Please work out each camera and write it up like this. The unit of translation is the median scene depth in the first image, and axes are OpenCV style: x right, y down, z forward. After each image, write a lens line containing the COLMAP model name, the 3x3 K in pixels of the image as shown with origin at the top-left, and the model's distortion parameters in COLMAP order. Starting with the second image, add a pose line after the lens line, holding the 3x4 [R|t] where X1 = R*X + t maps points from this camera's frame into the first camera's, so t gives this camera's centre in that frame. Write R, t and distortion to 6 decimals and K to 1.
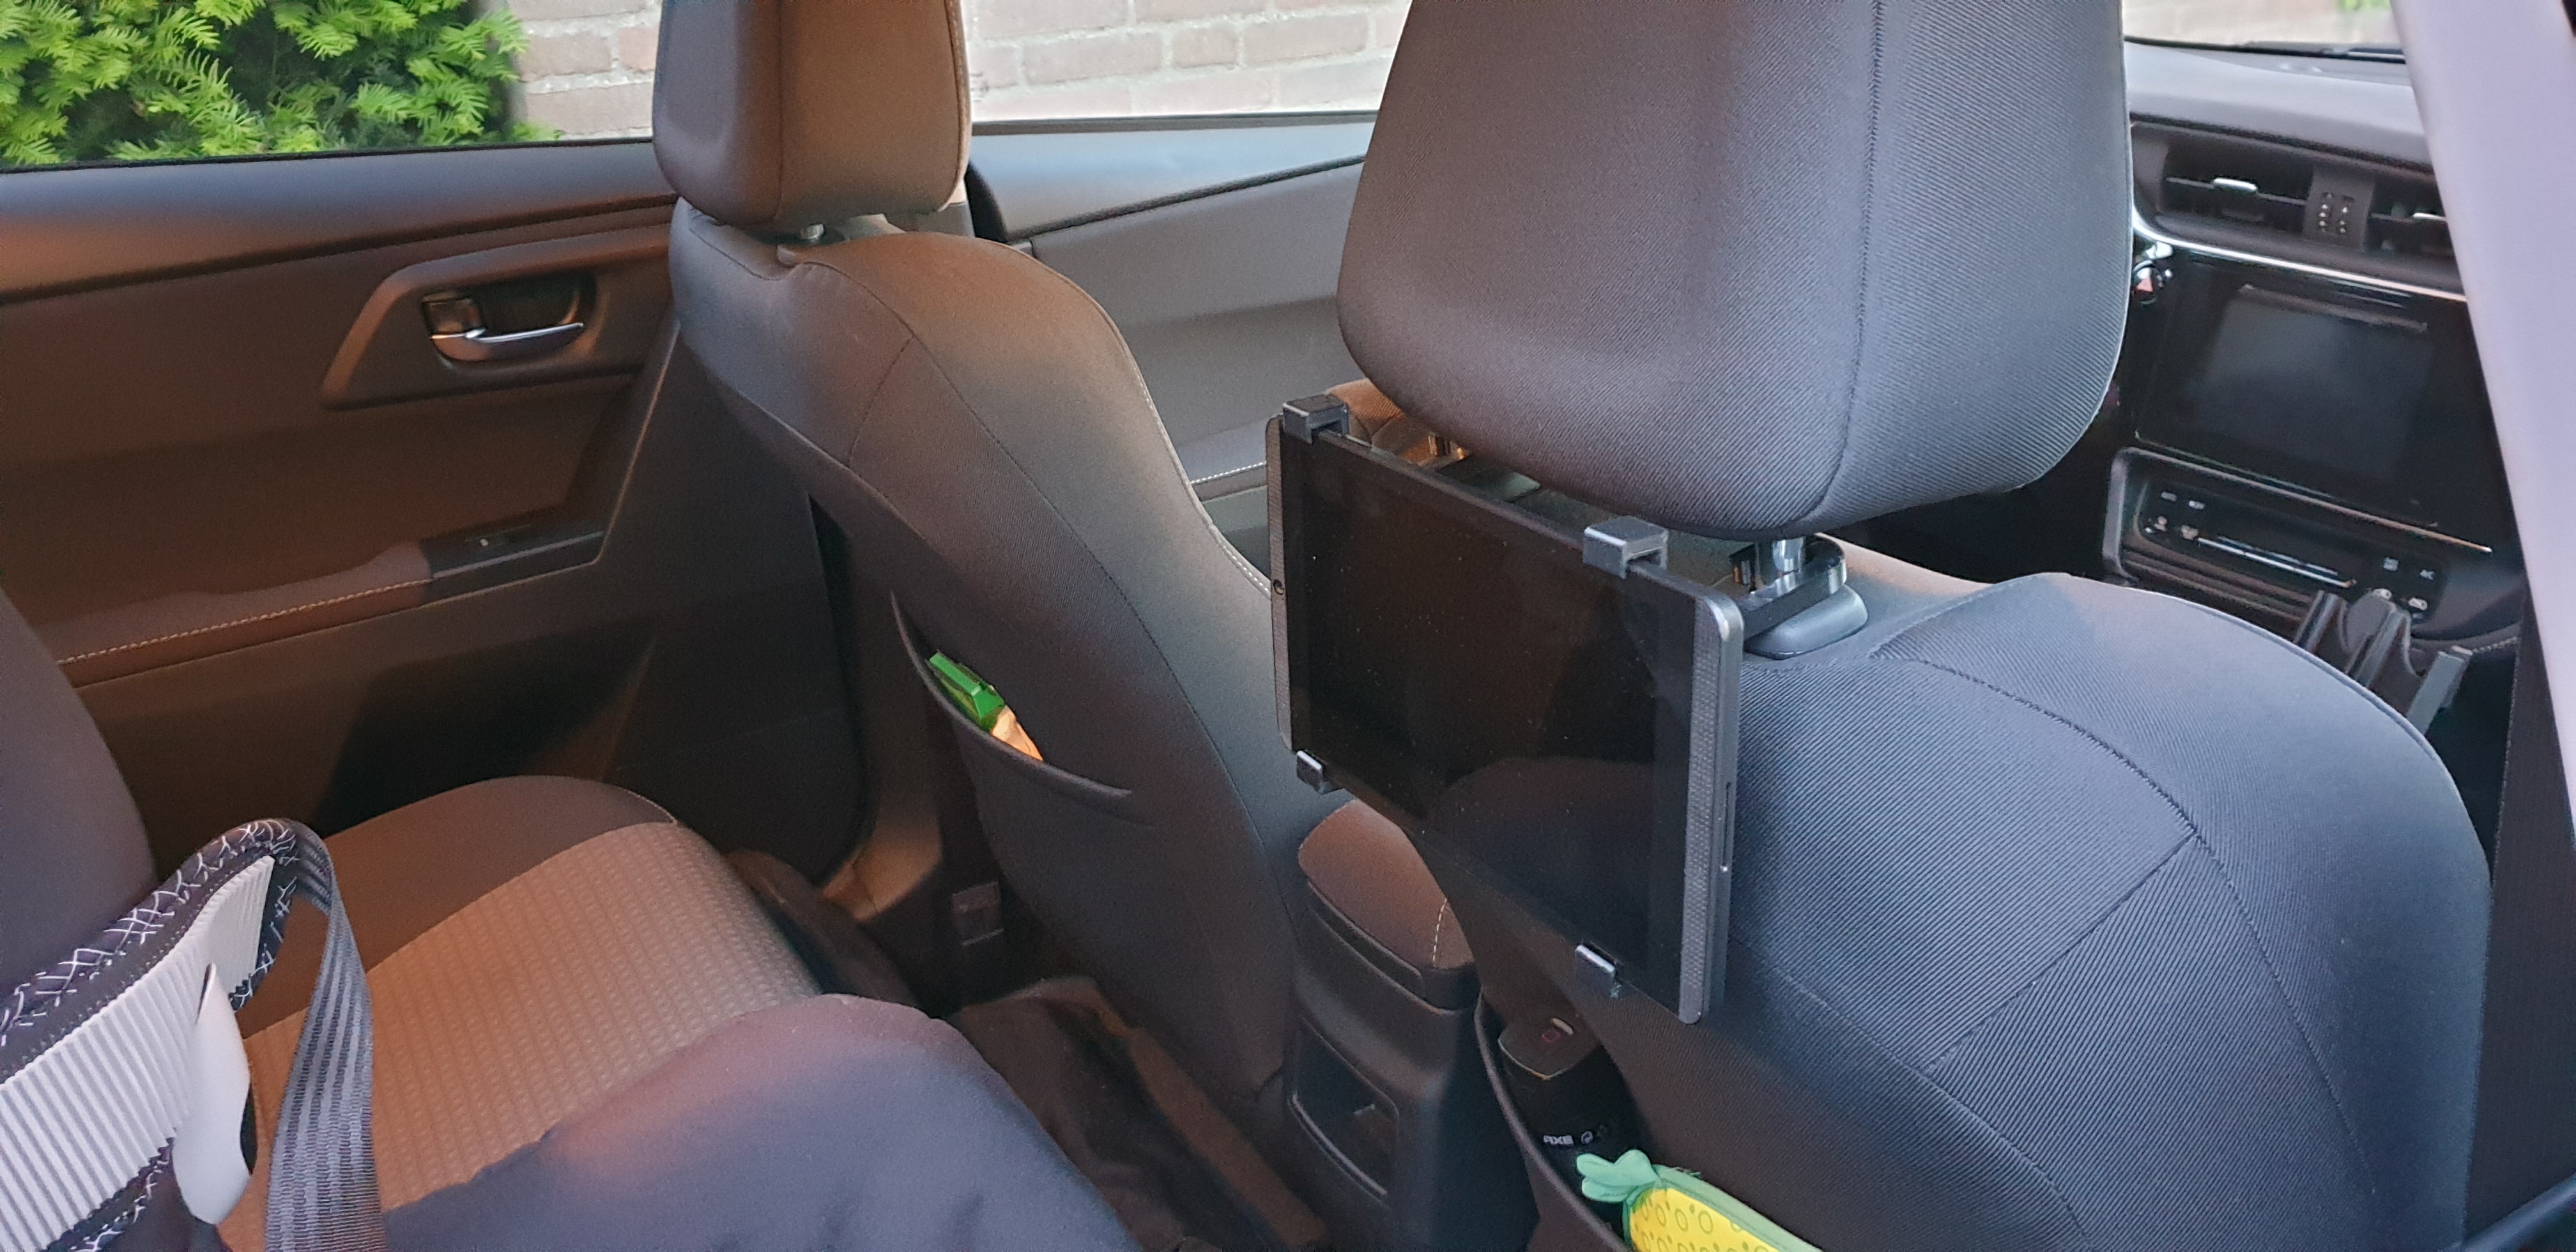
lens RADIAL K [[1812.6, 0, 1288.0], [0, 1812.6, 626.0], [0, 0, 1]] dist [0.095067, -0.402737]
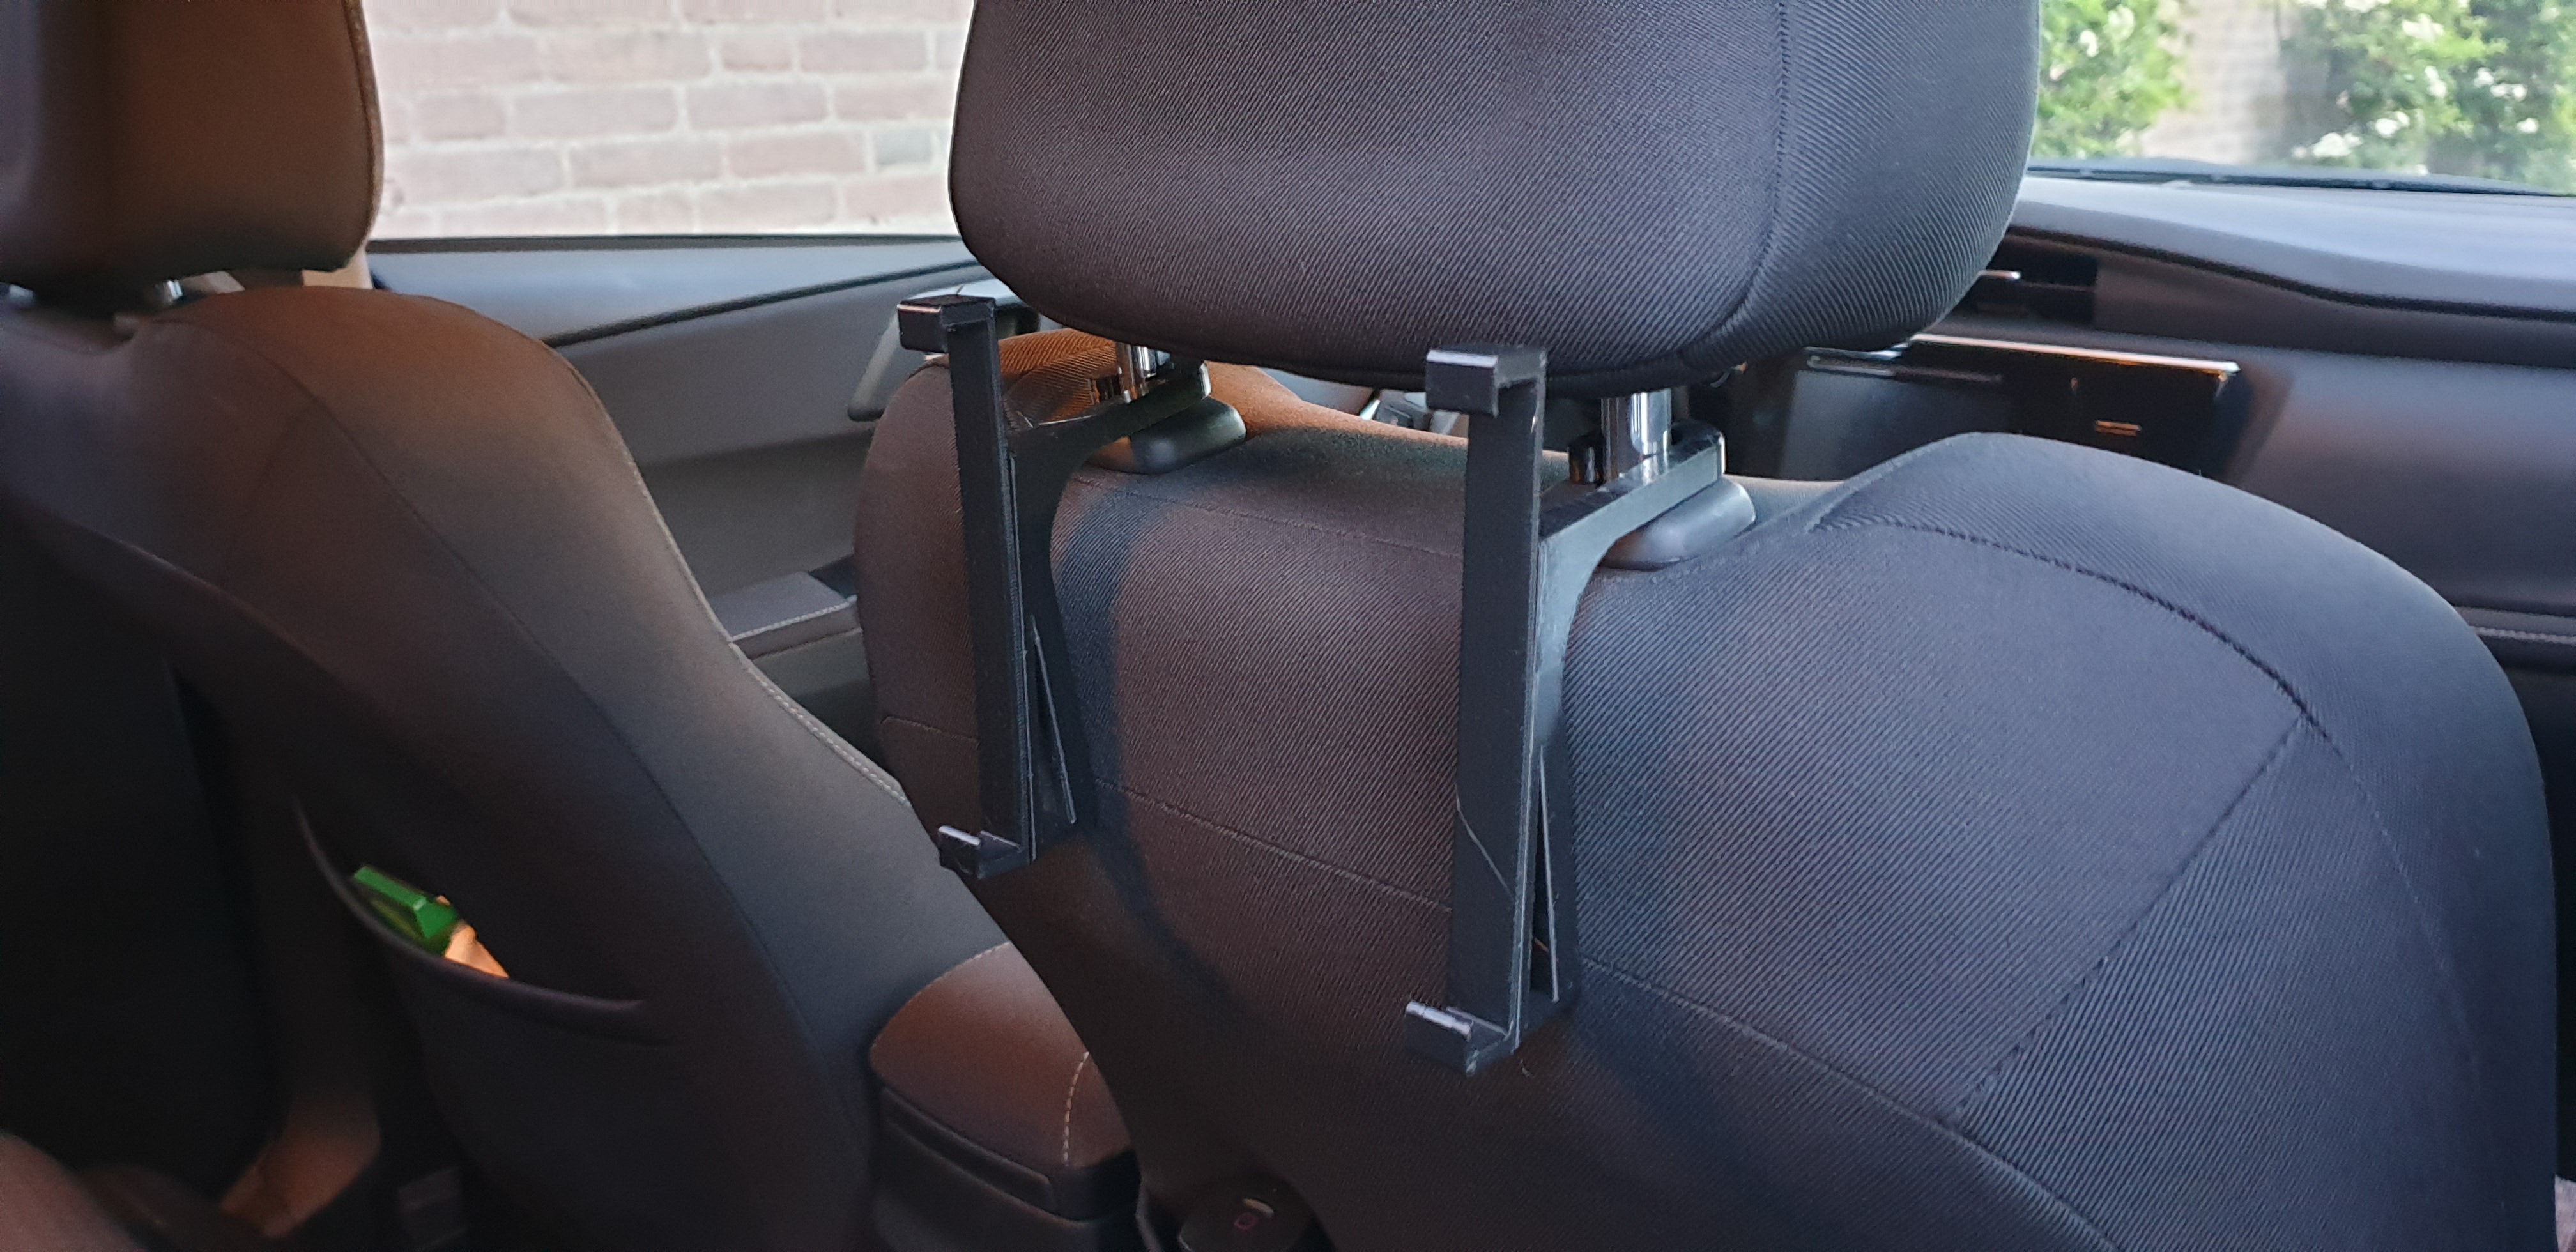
lens RADIAL K [[1879.4, 0, 1288.0], [0, 1879.4, 626.0], [0, 0, 1]] dist [-0.022118, -0.005796]
pose [[0.959914, -0.062930, 0.273138, -0.032914], [0.095193, 0.989744, -0.106511, 0.047597], [-0.263634, 0.128242, 0.956060, 0.155699]]
